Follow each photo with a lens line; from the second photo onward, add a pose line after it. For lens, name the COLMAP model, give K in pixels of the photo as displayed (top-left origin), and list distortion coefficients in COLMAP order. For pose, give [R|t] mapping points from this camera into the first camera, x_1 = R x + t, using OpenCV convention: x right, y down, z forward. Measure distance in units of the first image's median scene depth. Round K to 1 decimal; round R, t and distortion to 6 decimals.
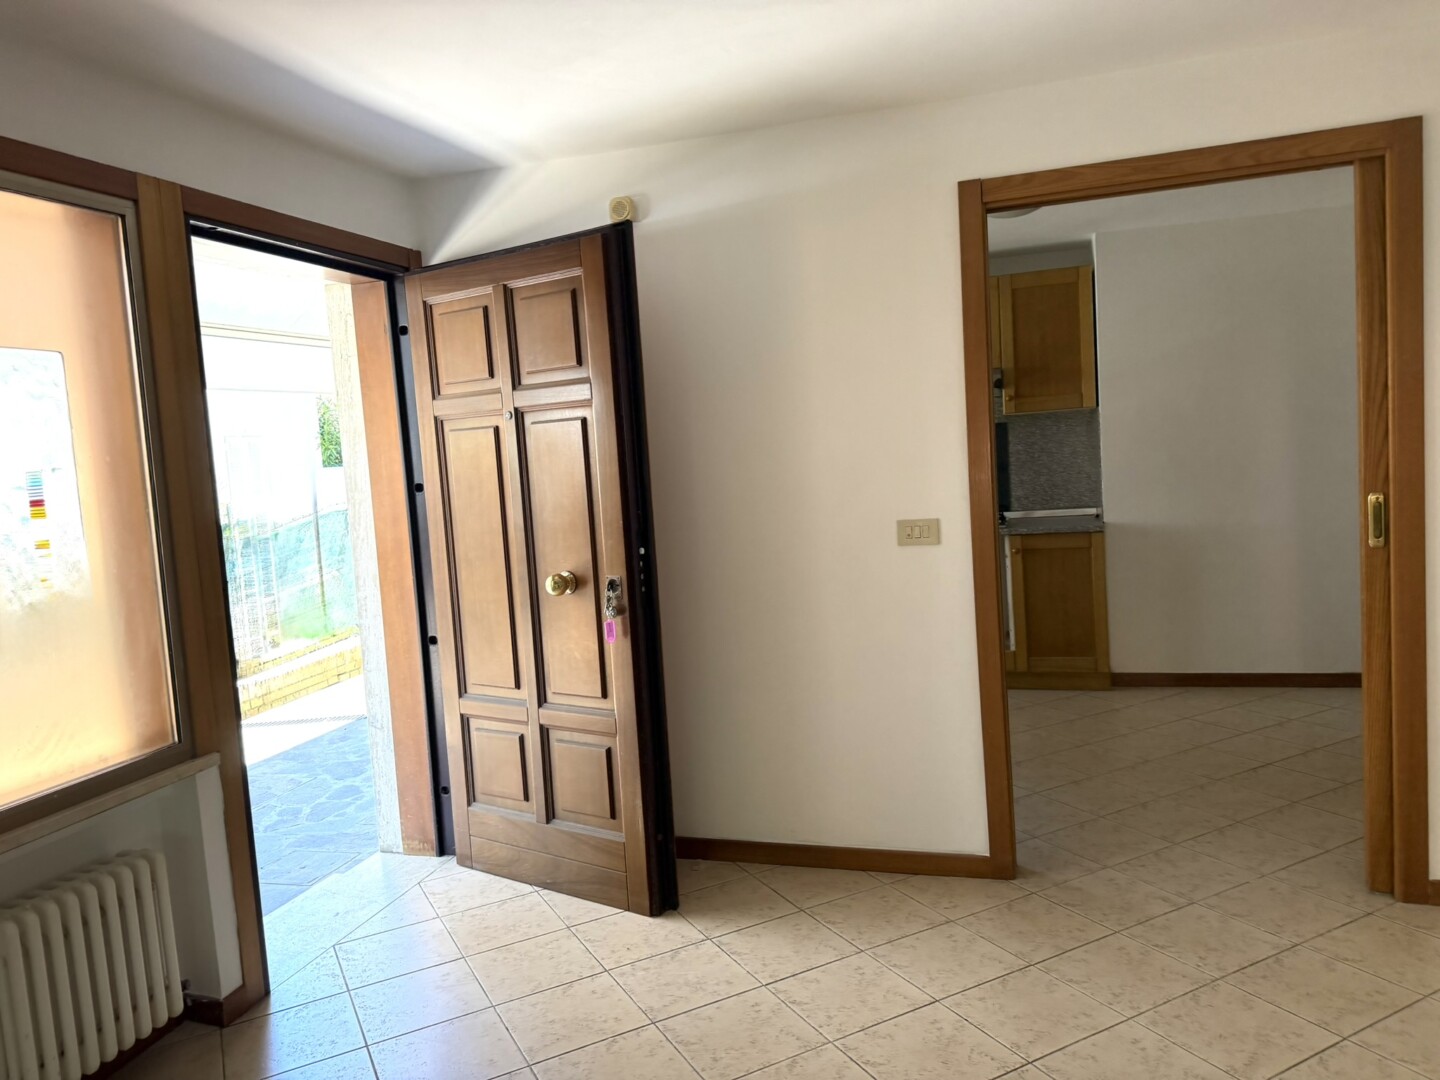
lens RADIAL K [[1017.4, 0, 713.7], [0, 1017.4, 531.2], [0, 0, 1]] dist [0.011060, -0.012006]
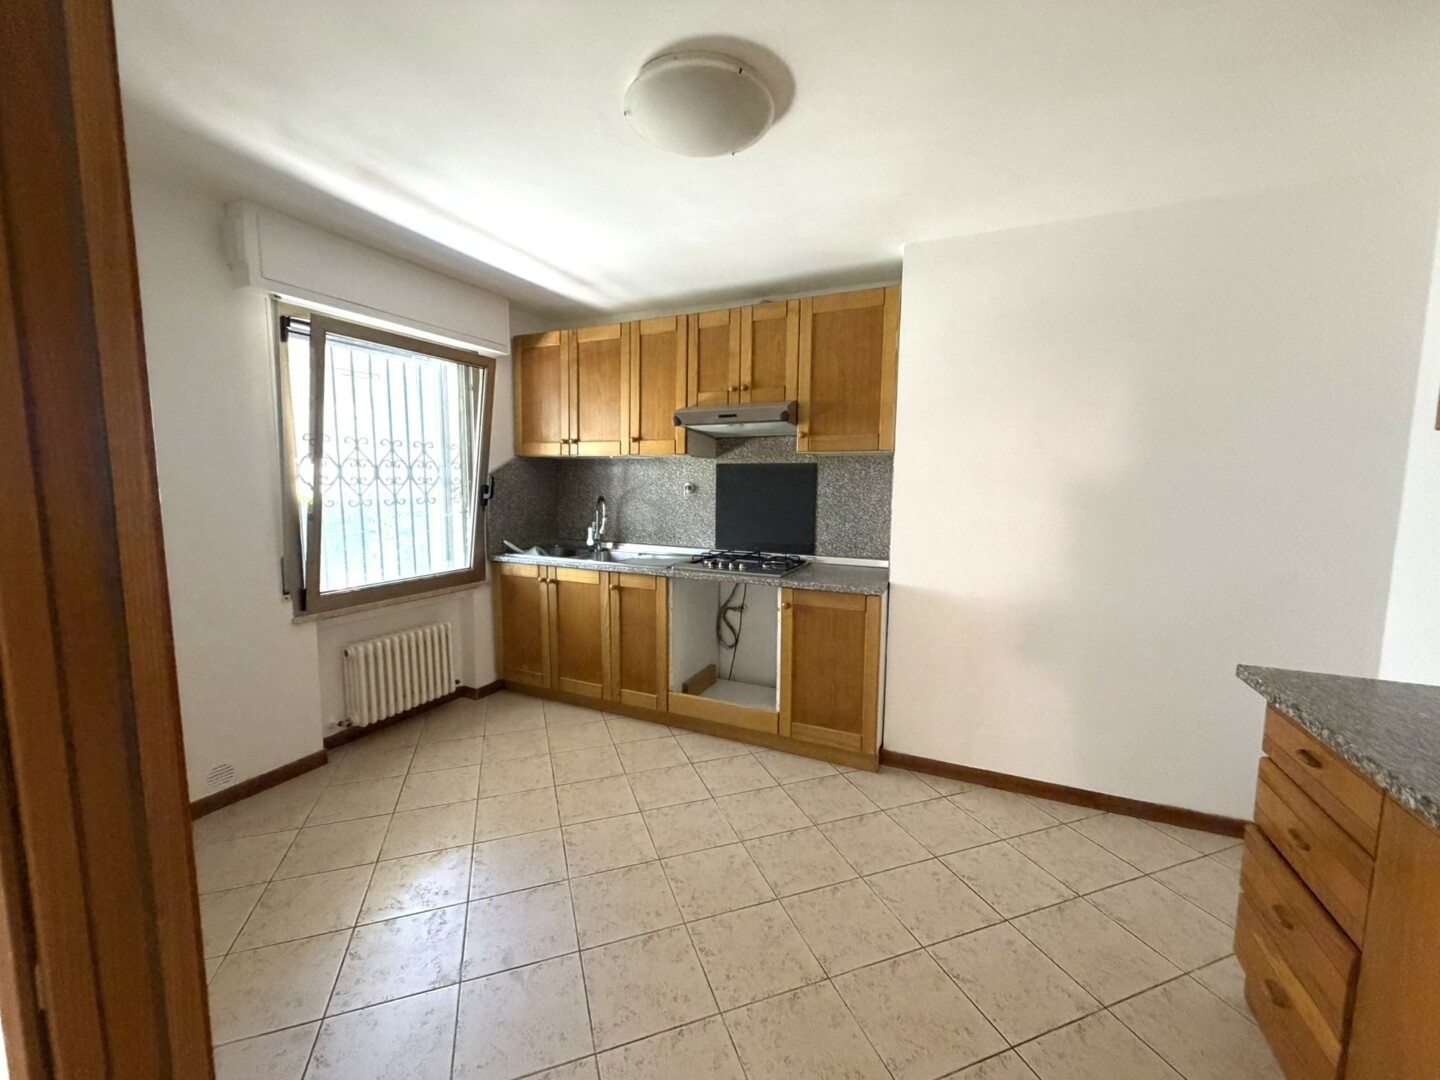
lens RADIAL K [[571.5, 0, 718.5], [0, 571.5, 540.4], [0, 0, 1]] dist [-0.003399, 0.001773]
pose [[0.988613, 0.089597, -0.120903, 0.492382], [-0.085771, 0.995646, 0.036498, -0.084557], [0.123647, -0.025713, 0.991993, 0.830189]]
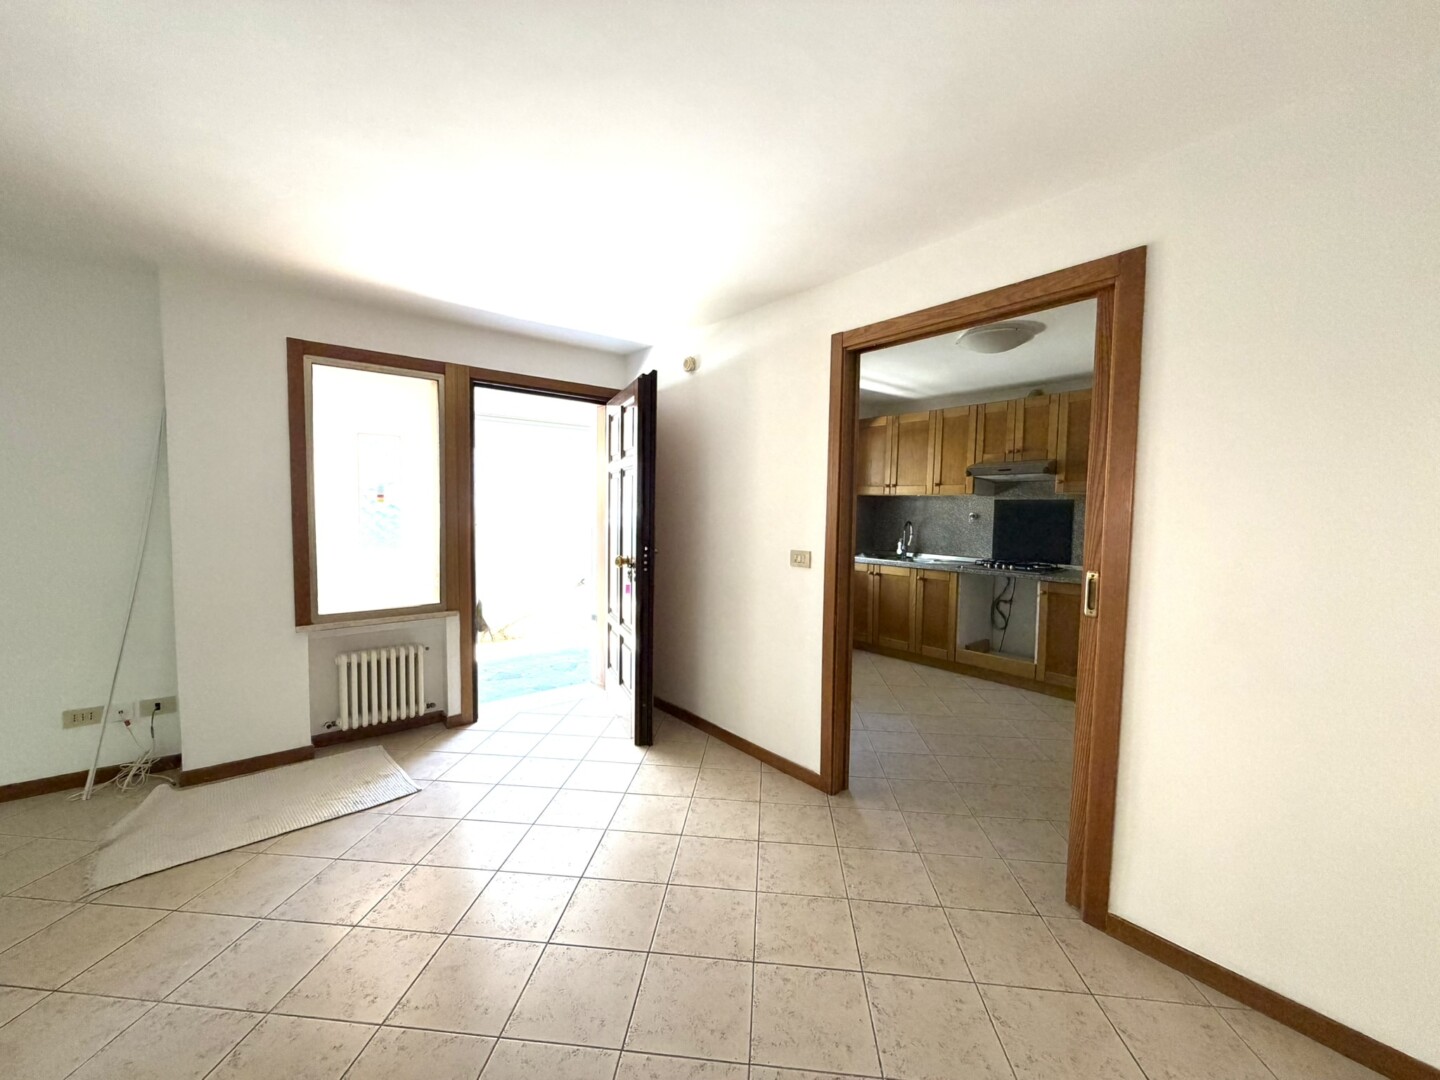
lens RADIAL K [[571.5, 0, 713.6], [0, 571.5, 540.3], [0, 0, 1]] dist [-0.003399, 0.001773]
pose [[0.833608, 0.111245, -0.541038, 0.561466], [-0.113529, 0.993103, 0.029276, -0.037603], [0.540563, 0.037019, 0.840488, 0.181600]]
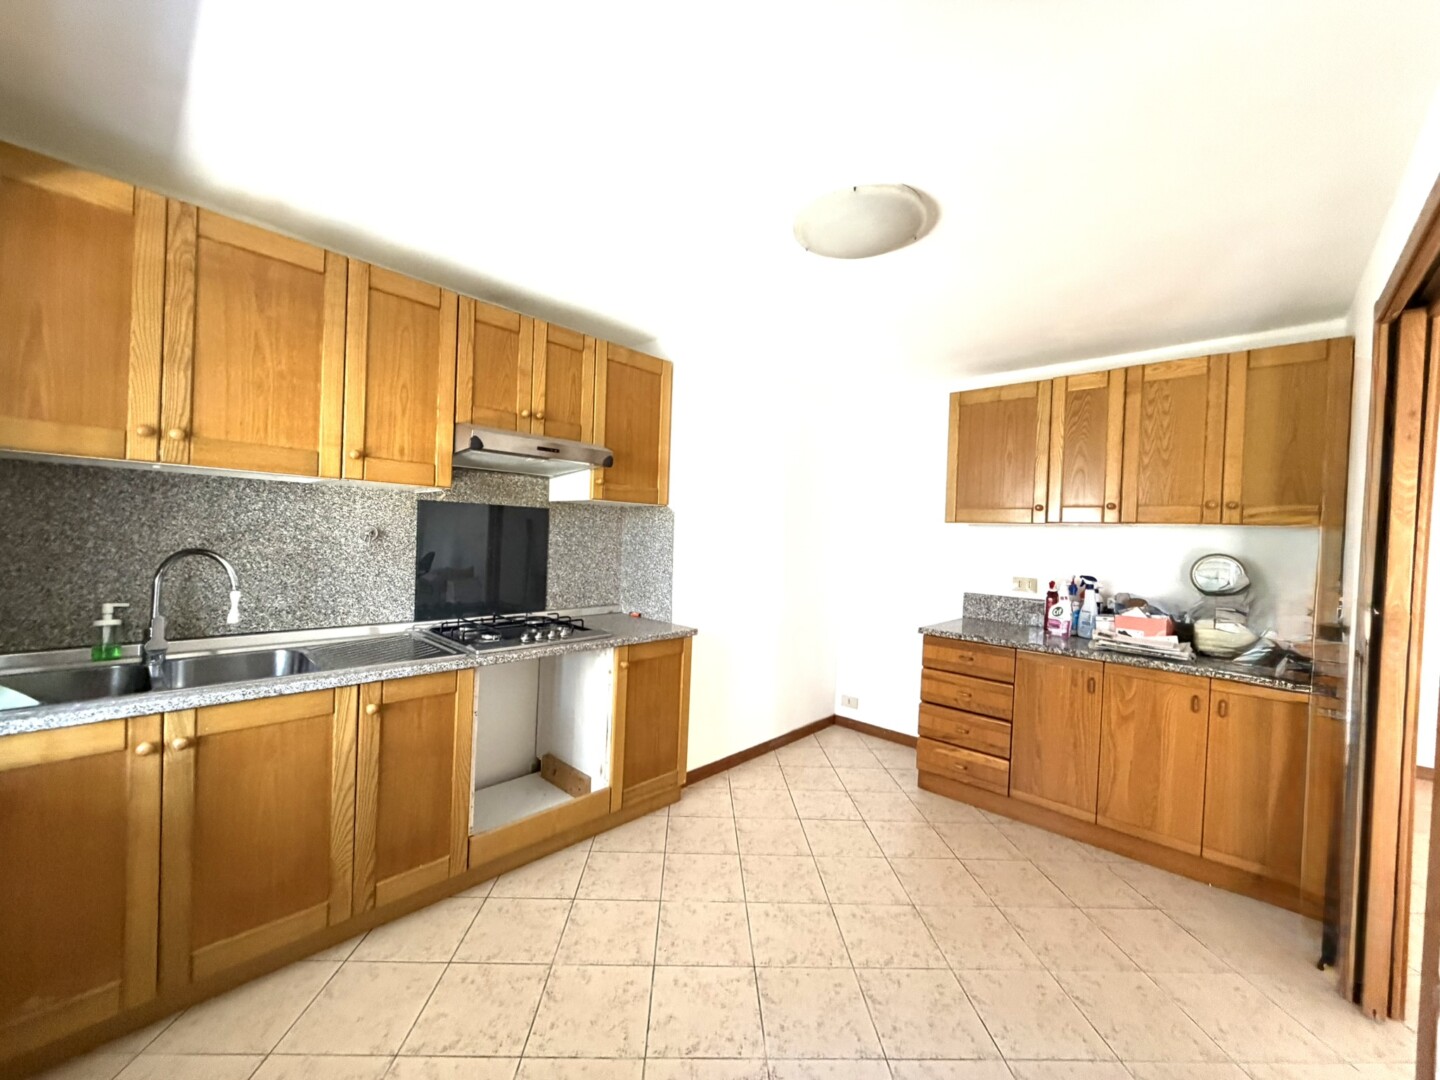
lens RADIAL K [[571.5, 0, 709.0], [0, 571.5, 542.0], [0, 0, 1]] dist [-0.003399, 0.001773]
pose [[0.427986, 0.073158, 0.900820, -0.168114], [0.004720, 0.996524, -0.083173, -0.068395], [-0.903773, 0.039849, 0.426153, 1.230343]]
